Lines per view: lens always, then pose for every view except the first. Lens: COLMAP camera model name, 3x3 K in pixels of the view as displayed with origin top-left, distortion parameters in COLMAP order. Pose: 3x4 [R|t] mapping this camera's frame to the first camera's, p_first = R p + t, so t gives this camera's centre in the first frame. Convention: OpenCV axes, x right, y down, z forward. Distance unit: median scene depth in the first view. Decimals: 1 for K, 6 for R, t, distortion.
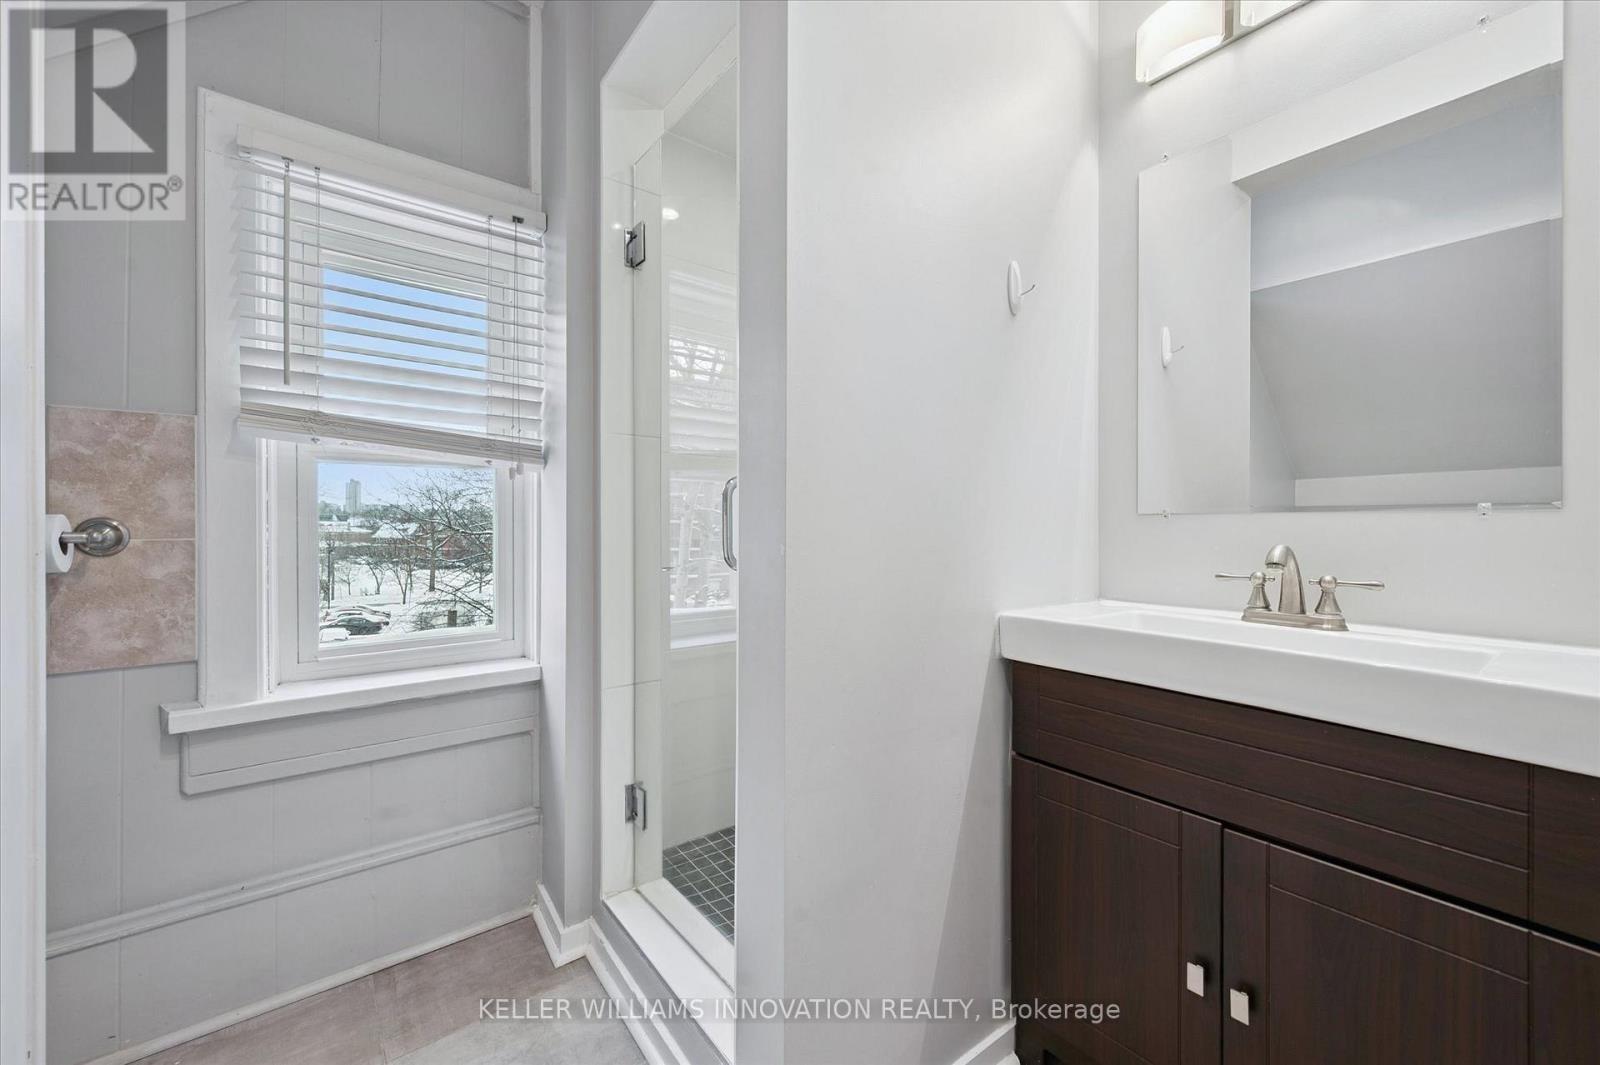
lens RADIAL K [[634.4, 0, 799.9], [0, 634.4, 522.5], [0, 0, 1]] dist [-0.000997, -0.000289]
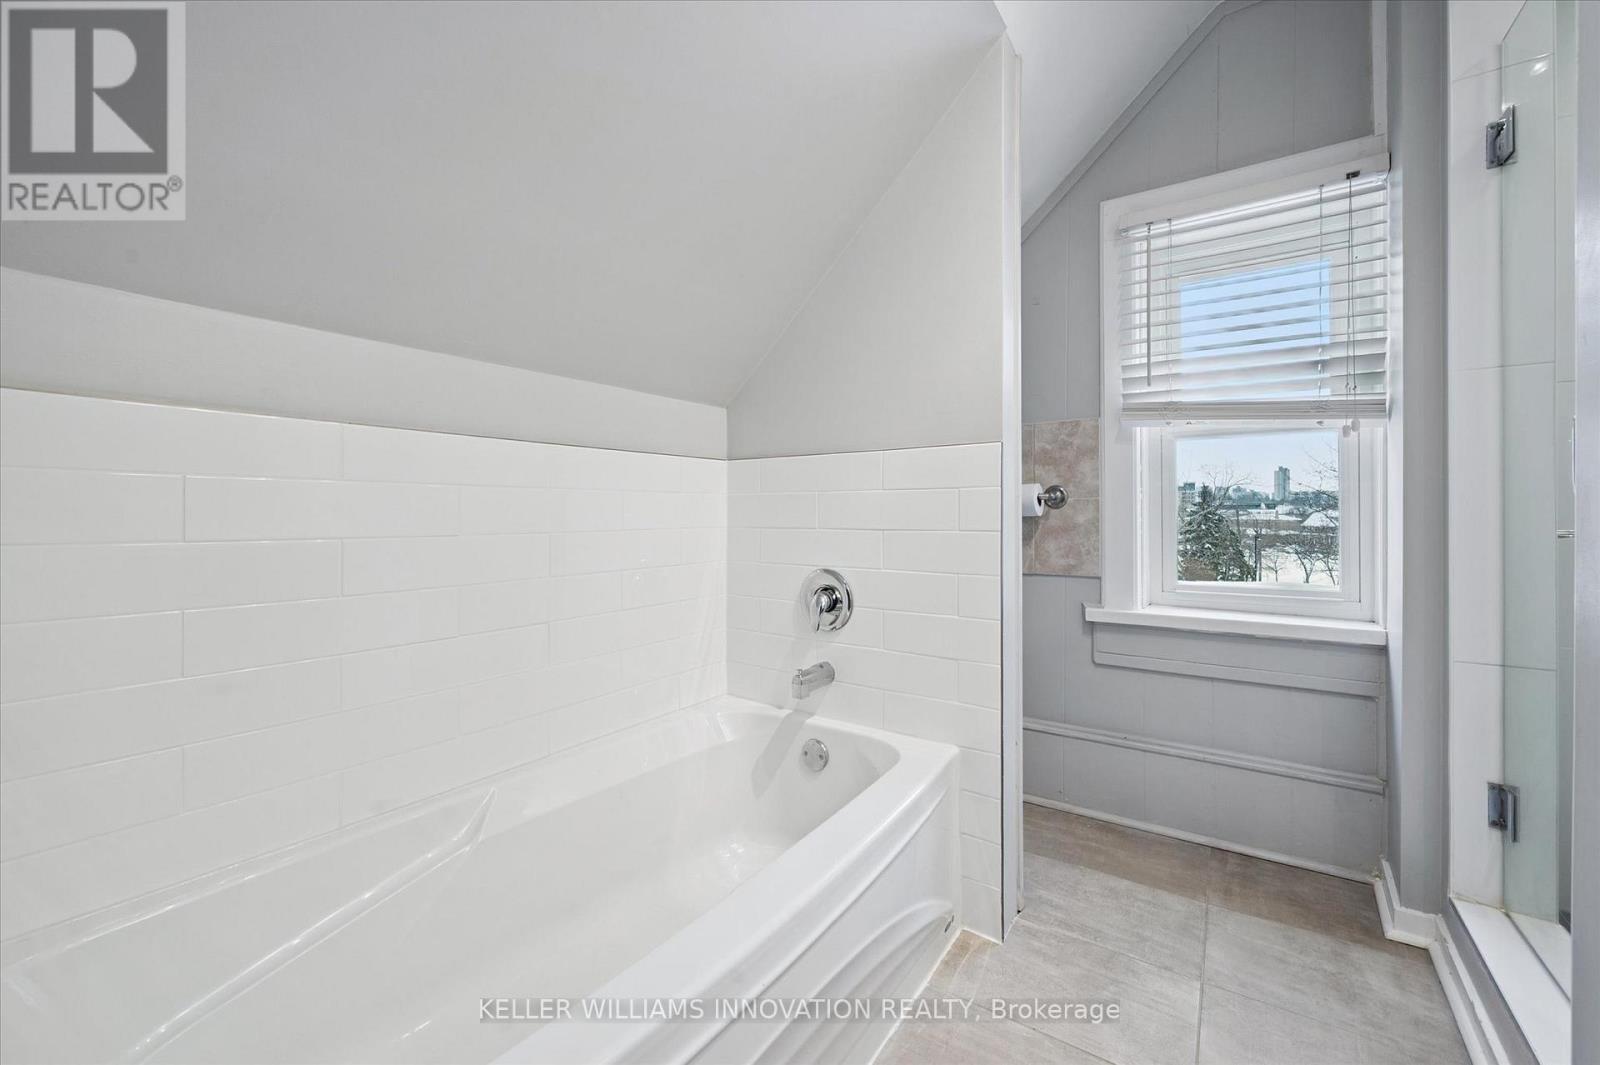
lens RADIAL K [[634.4, 0, 804.9], [0, 634.4, 516.5], [0, 0, 1]] dist [-0.000997, -0.000289]
pose [[0.302694, 0.003783, -0.953080, 0.257928], [0.003165, 0.999983, 0.004975, 0.053118], [0.953082, -0.004523, 0.302677, -0.128226]]
